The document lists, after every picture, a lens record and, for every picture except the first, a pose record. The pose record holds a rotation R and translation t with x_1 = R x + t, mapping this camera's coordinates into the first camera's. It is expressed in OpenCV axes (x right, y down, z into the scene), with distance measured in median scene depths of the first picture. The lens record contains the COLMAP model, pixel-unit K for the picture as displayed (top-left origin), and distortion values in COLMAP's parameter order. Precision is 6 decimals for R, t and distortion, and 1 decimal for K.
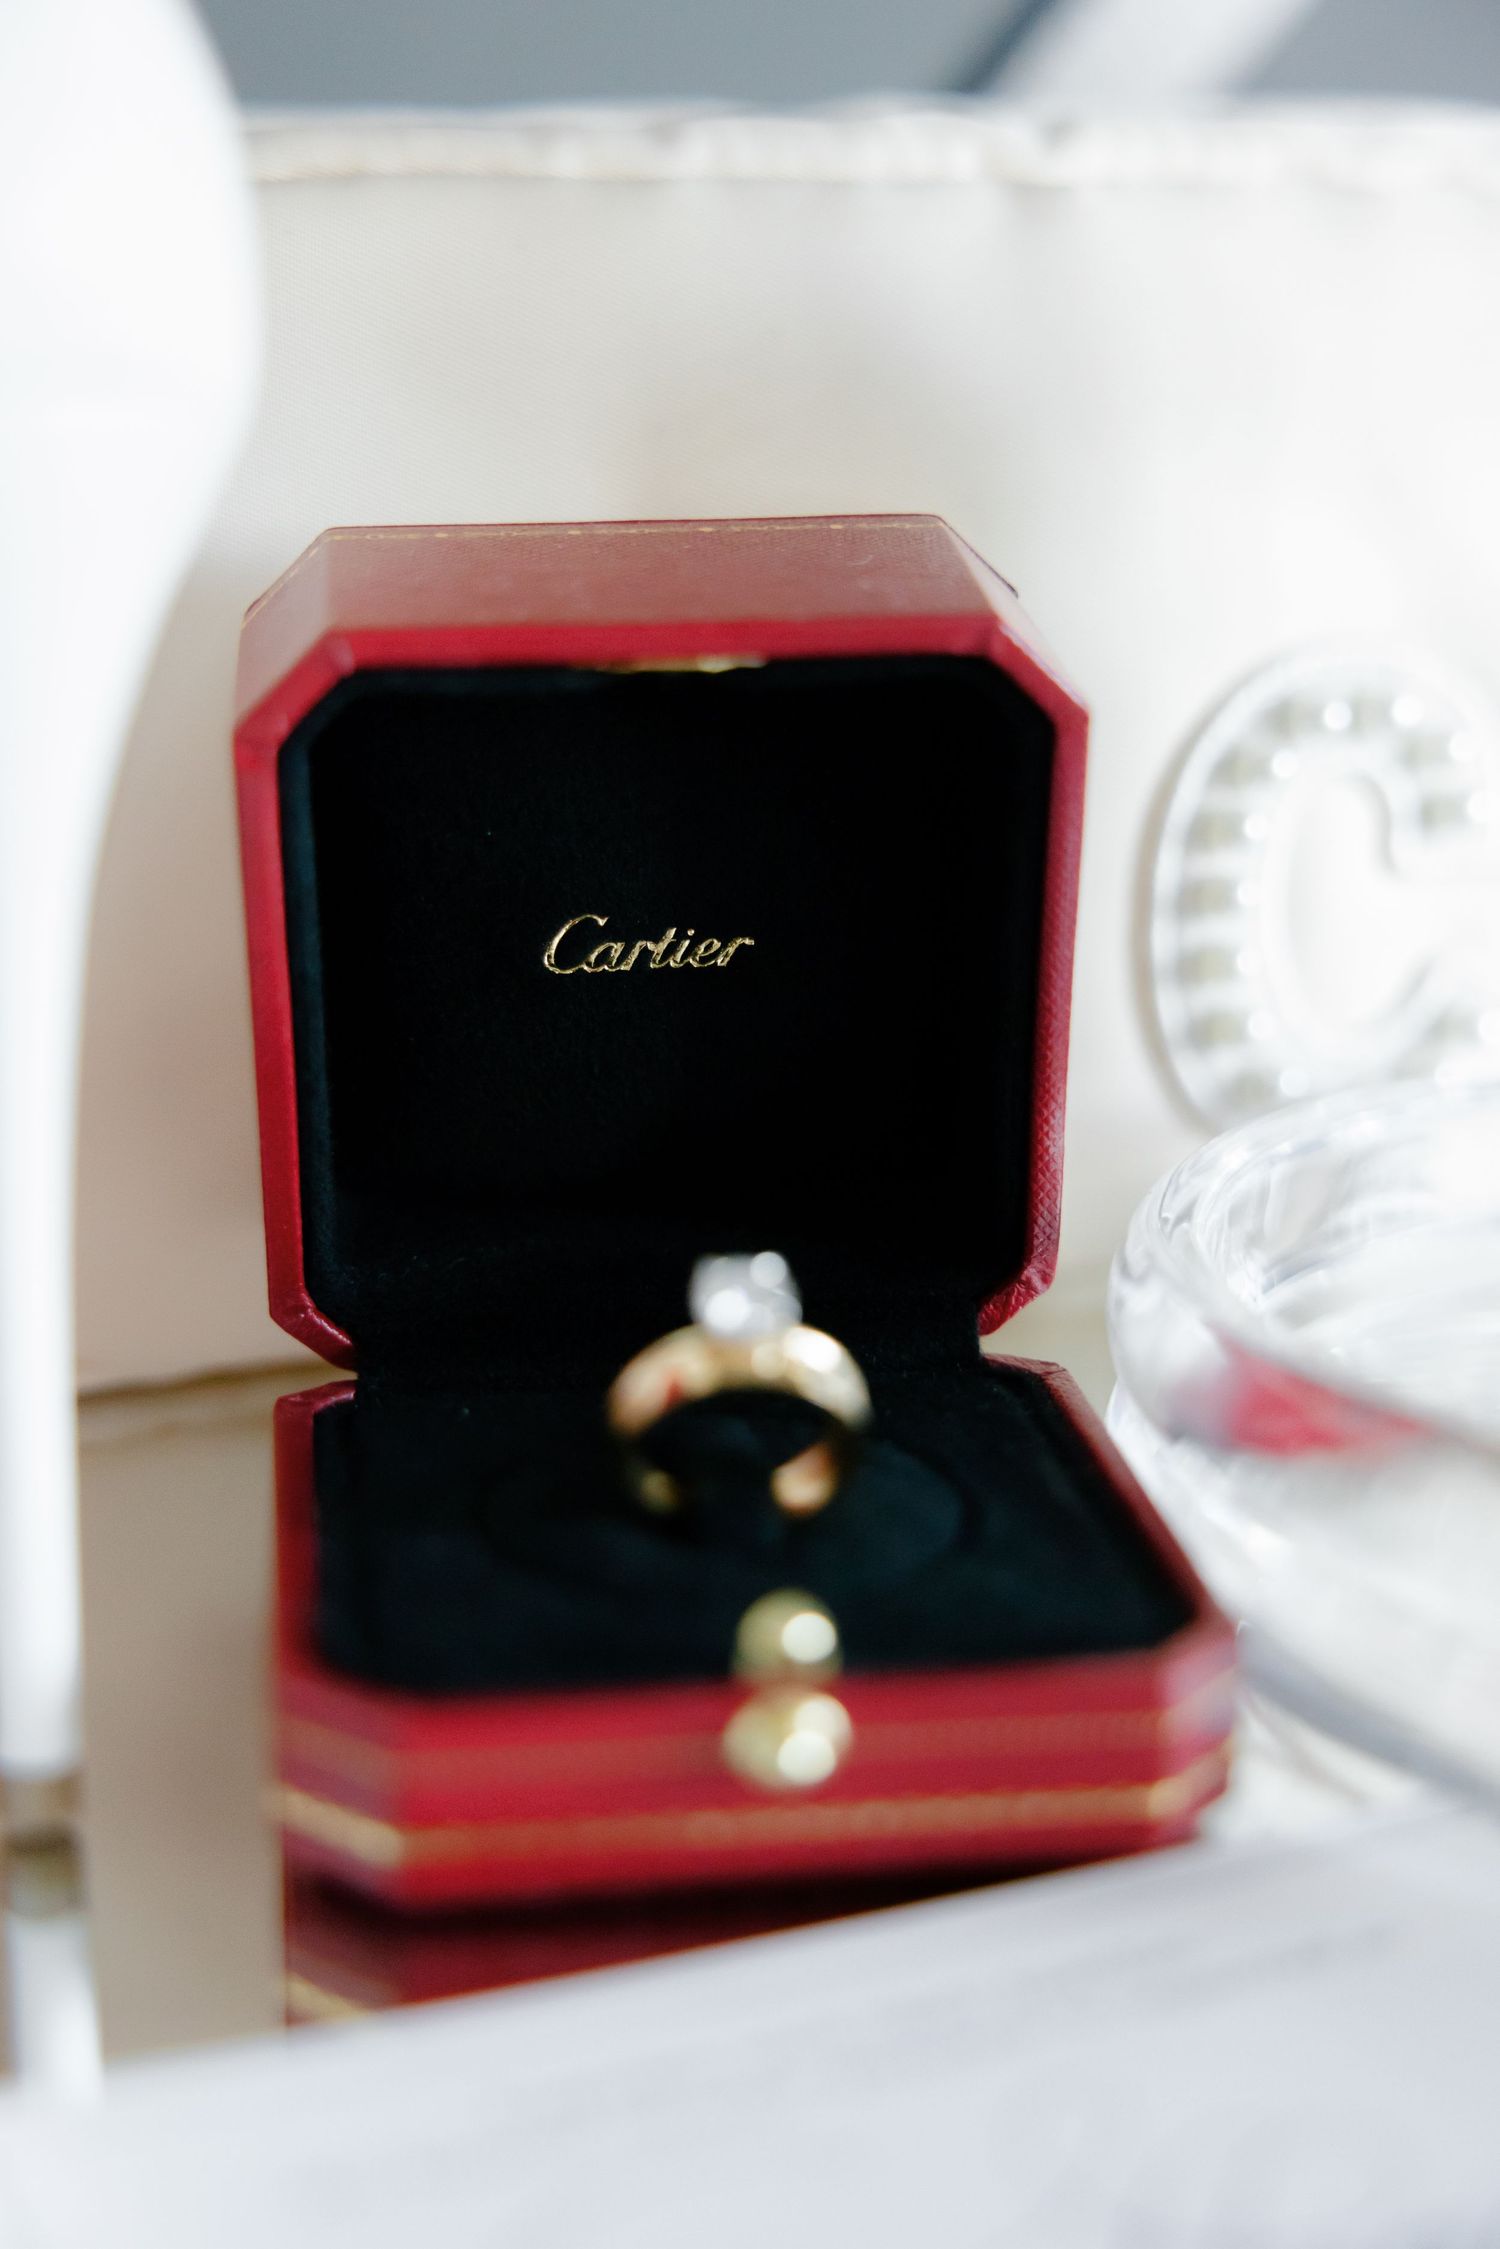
lens RADIAL K [[3020.0, 0, 733.3], [0, 3020.0, 1122.8], [0, 0, 1]] dist [0.028400, 0.000000]
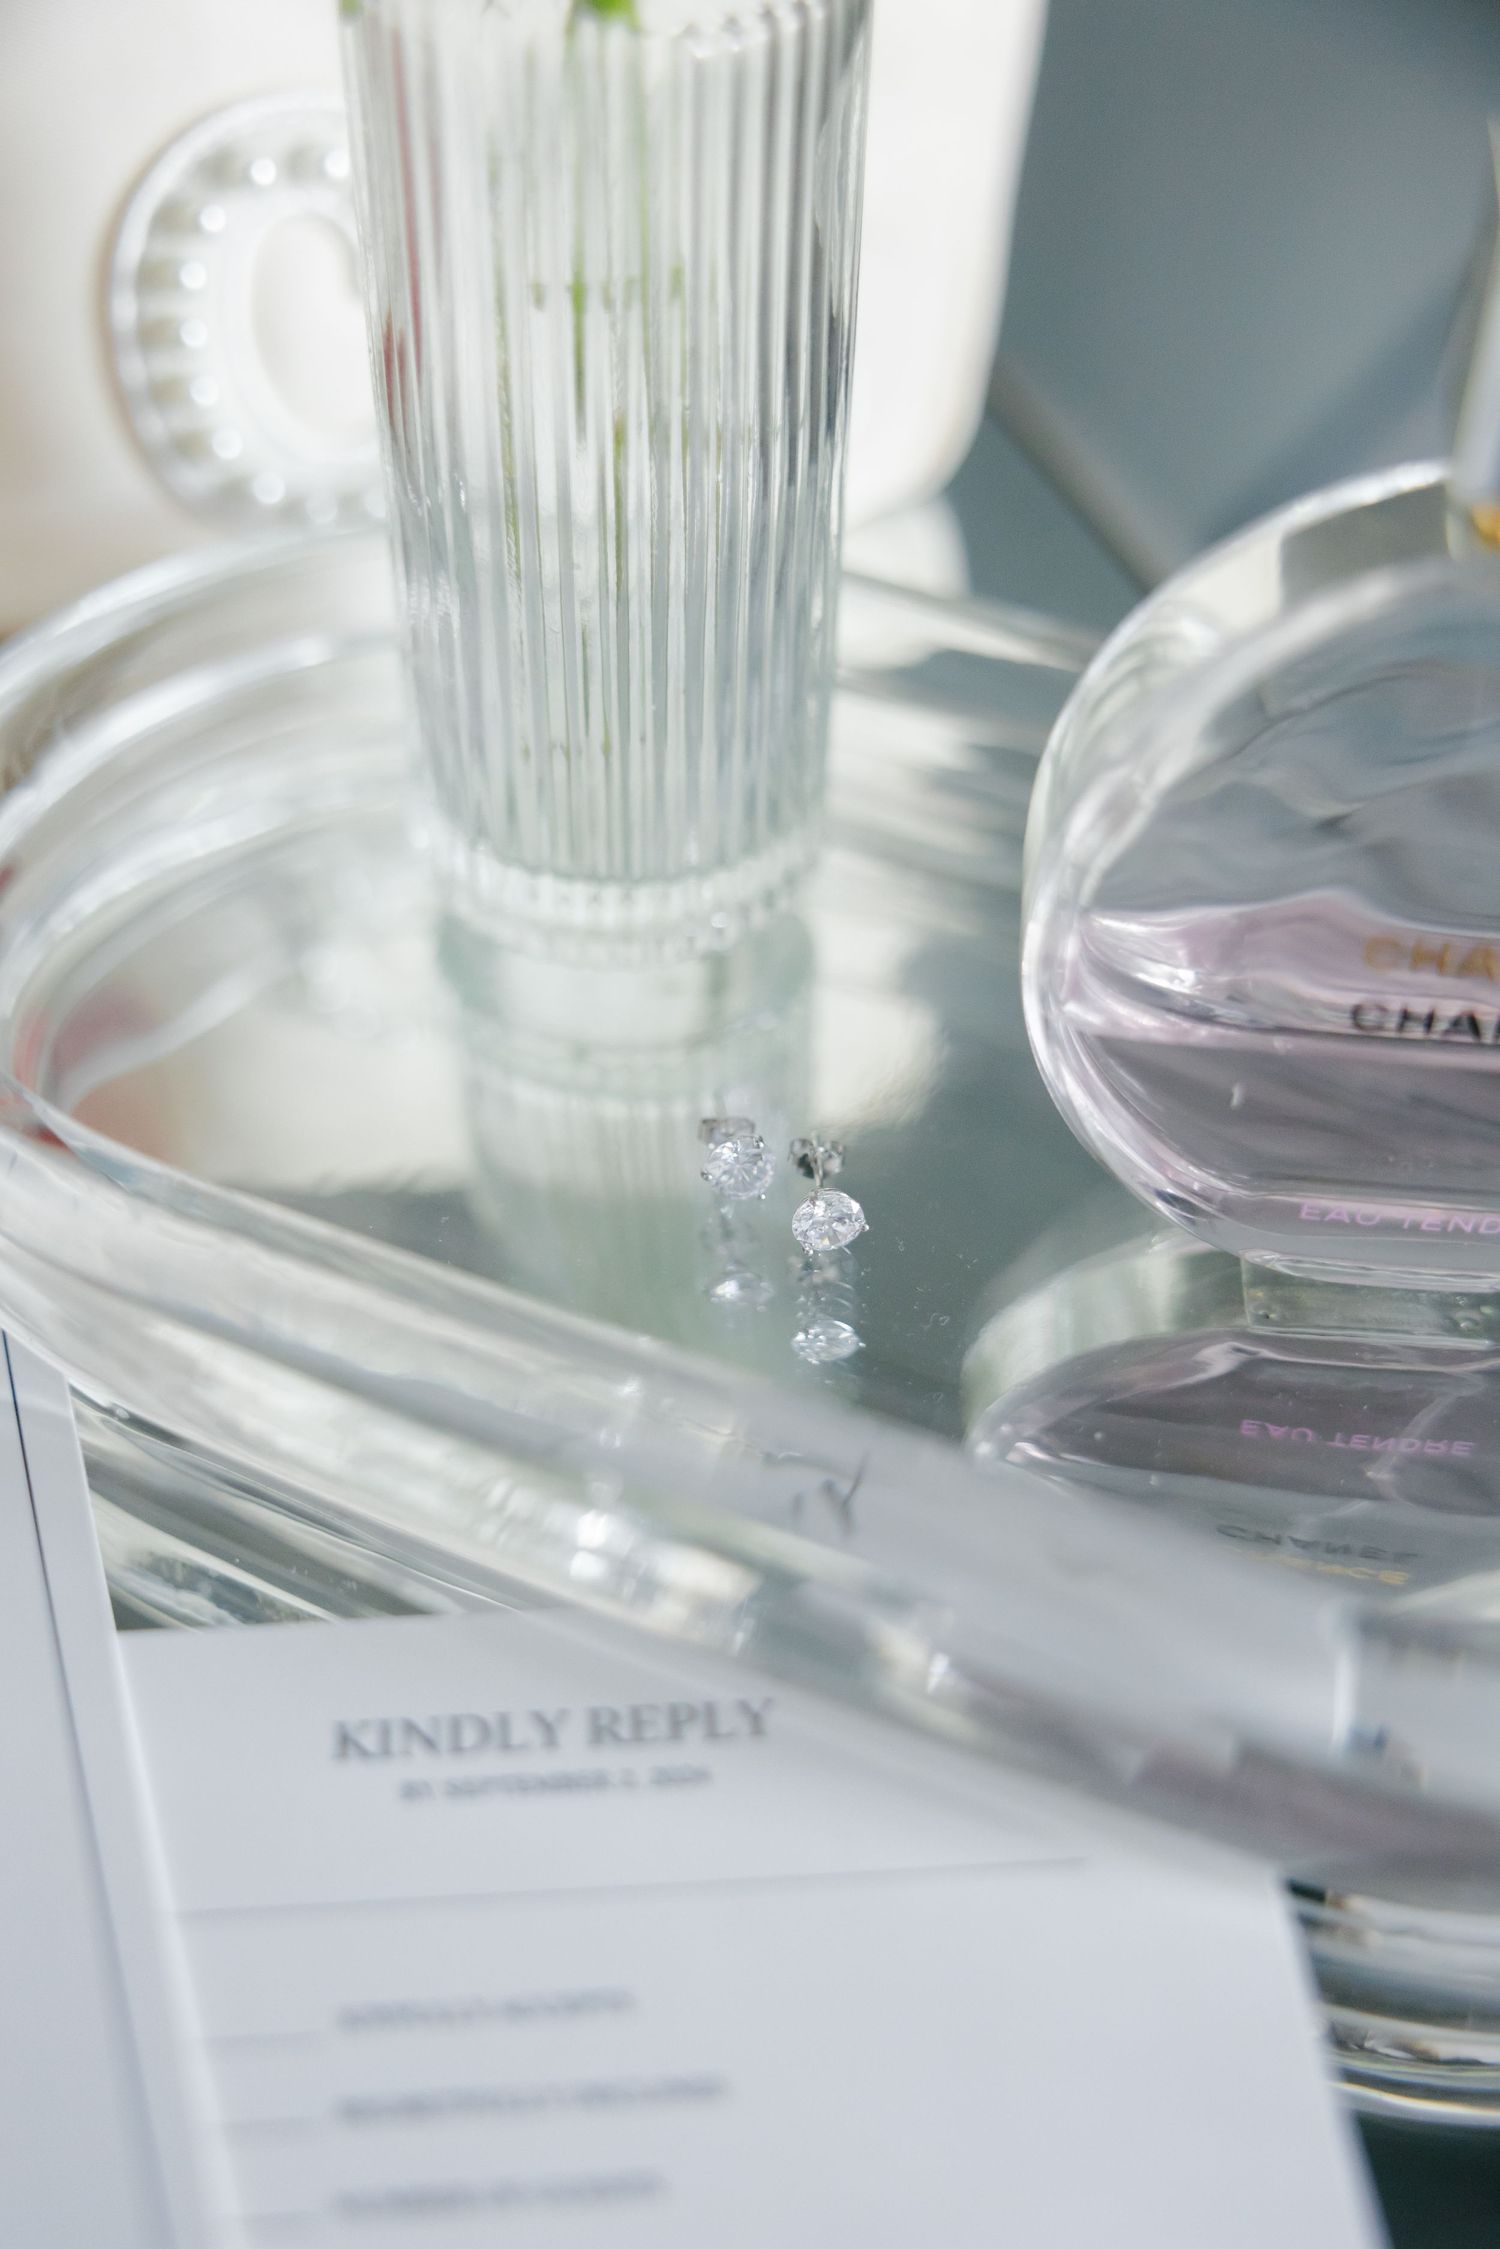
lens RADIAL K [[2716.5, 0, 745.2], [0, 2716.5, 1135.9], [0, 0, 1]] dist [0.011927, 0.000000]
pose [[0.994532, 0.084874, -0.060855, 0.534743], [-0.048255, 0.890222, 0.452964, -0.323234], [0.092620, -0.447551, 0.889449, -0.013825]]
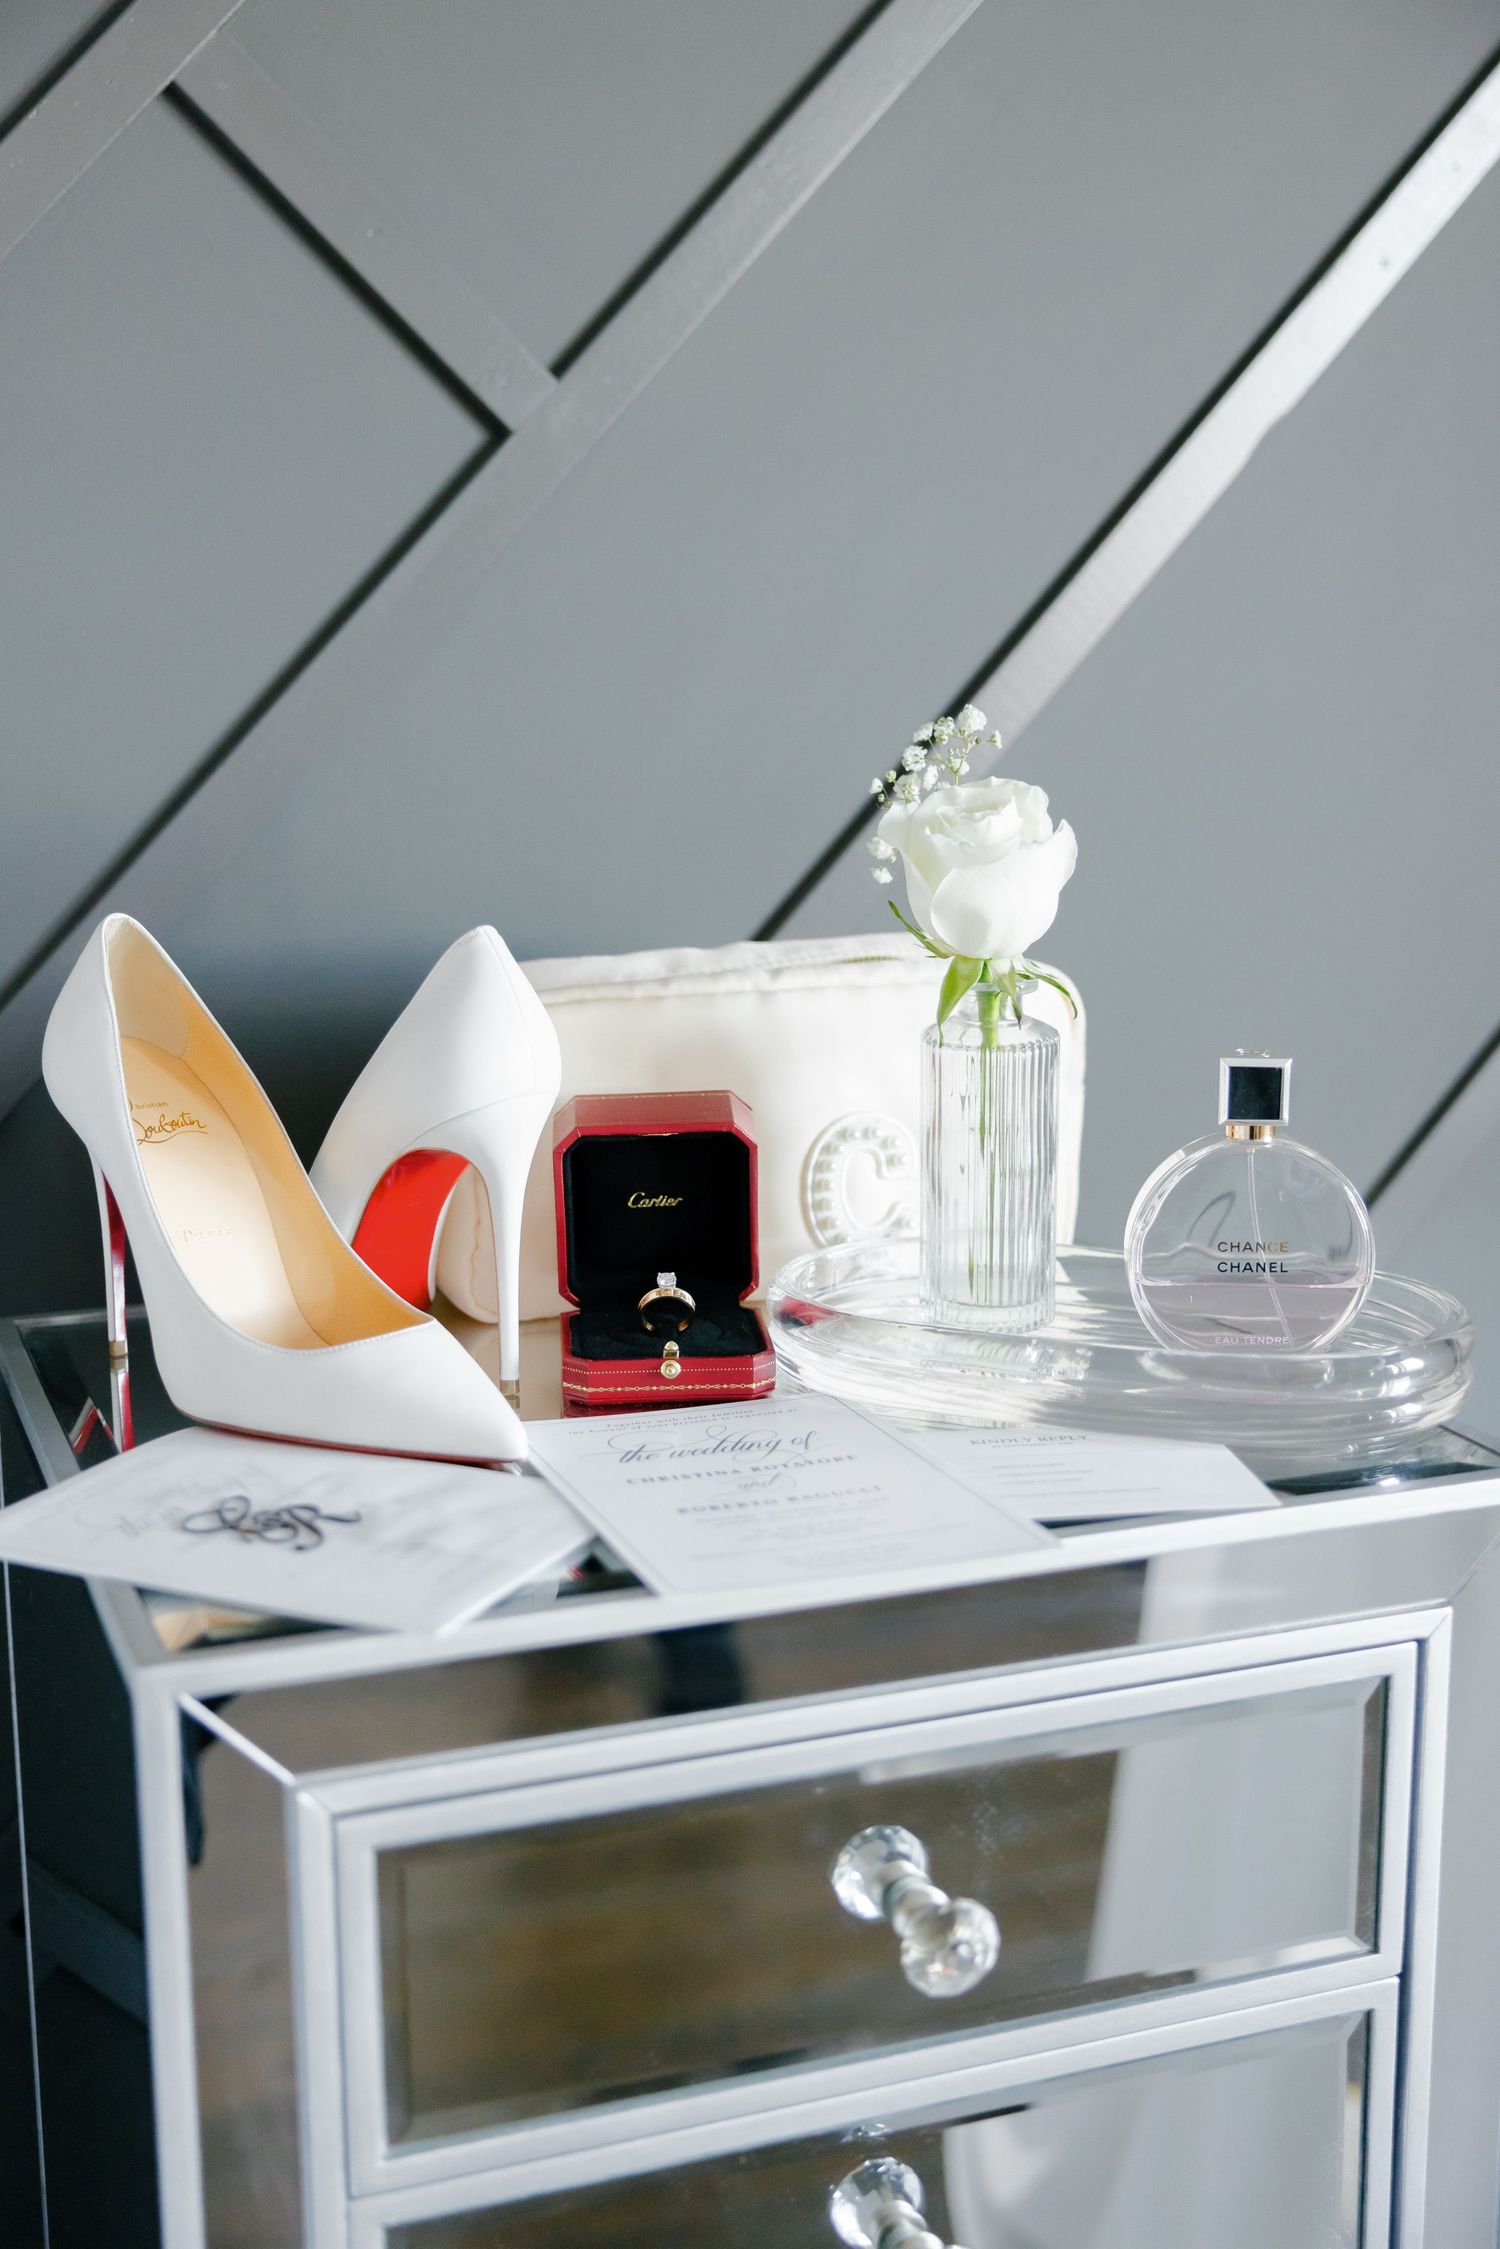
lens RADIAL K [[2798.2, 0, 735.4], [0, 2798.2, 1149.4], [0, 0, 1]] dist [0.025123, 0.000000]
pose [[0.998011, 0.000870, -0.063041, 0.304233], [-0.005059, 0.997786, -0.066321, 0.115637], [0.062844, 0.066508, 0.995805, -2.609621]]
